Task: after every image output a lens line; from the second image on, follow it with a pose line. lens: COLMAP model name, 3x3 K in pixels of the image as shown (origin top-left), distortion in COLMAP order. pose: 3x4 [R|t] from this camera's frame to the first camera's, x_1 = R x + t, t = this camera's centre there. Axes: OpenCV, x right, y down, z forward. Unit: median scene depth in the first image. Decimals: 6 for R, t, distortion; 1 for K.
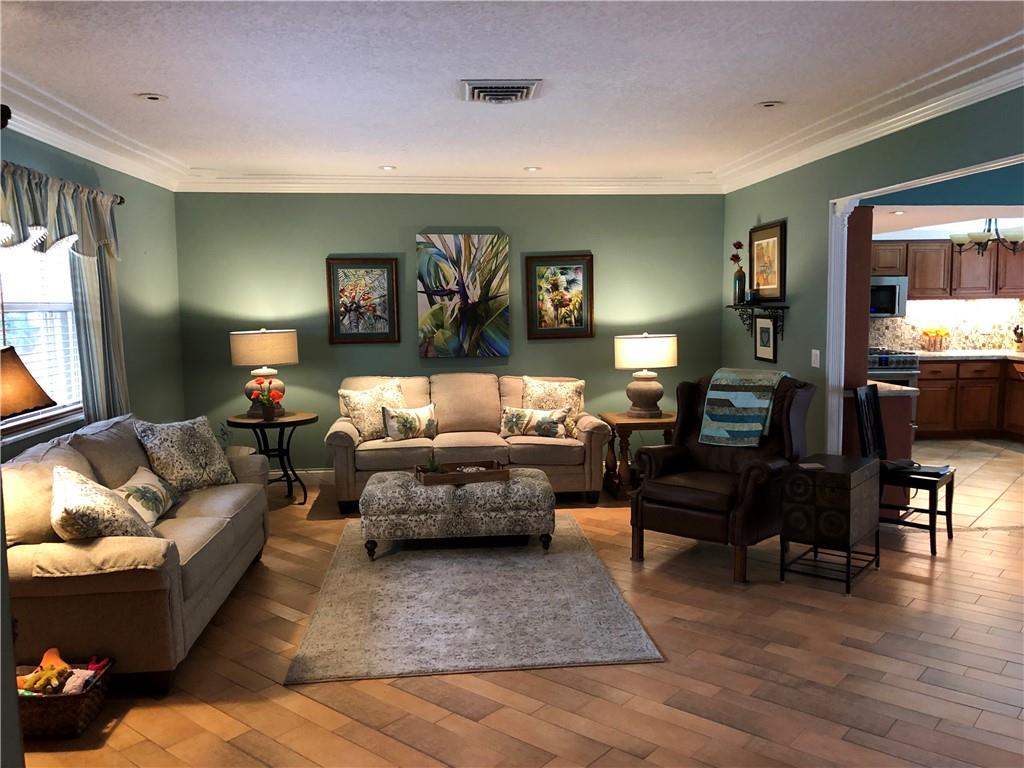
lens RADIAL K [[851.5, 0, 512.0], [0, 851.5, 384.0], [0, 0, 1]] dist [0.042725, -0.013317]
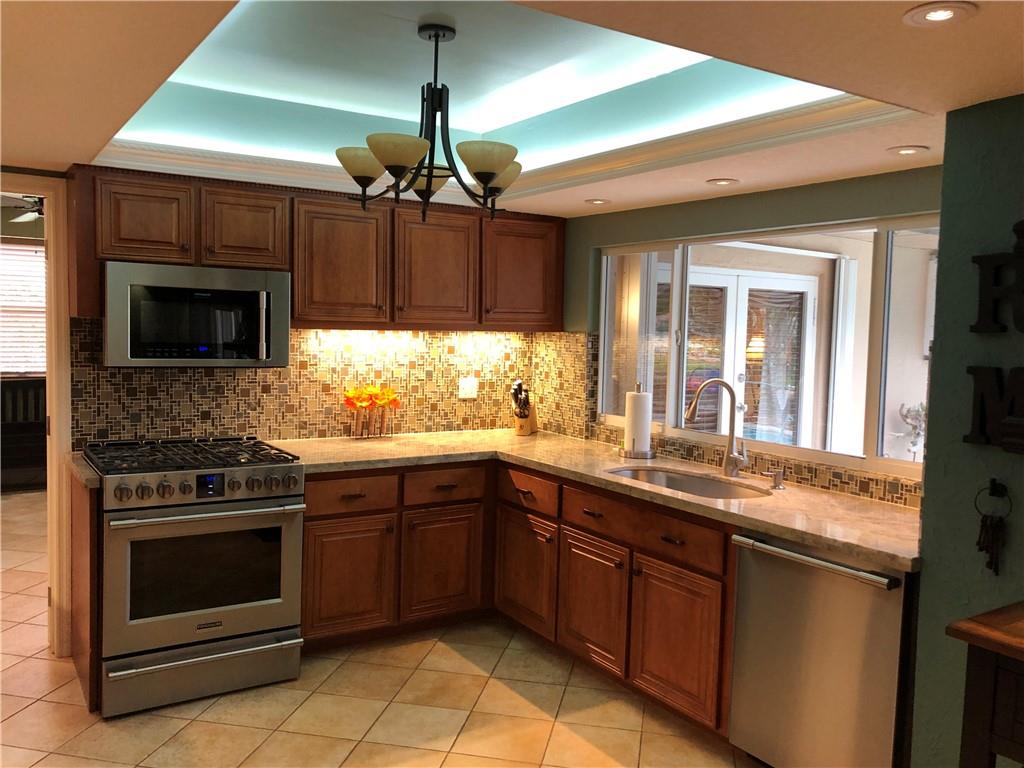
lens RADIAL K [[851.5, 0, 512.0], [0, 851.5, 384.0], [0, 0, 1]] dist [0.042725, -0.013317]
pose [[0.883254, 0.002071, 0.468890, 0.351928], [0.012454, 0.999534, -0.027874, -0.055625], [-0.468729, 0.030459, 0.882817, 0.566428]]
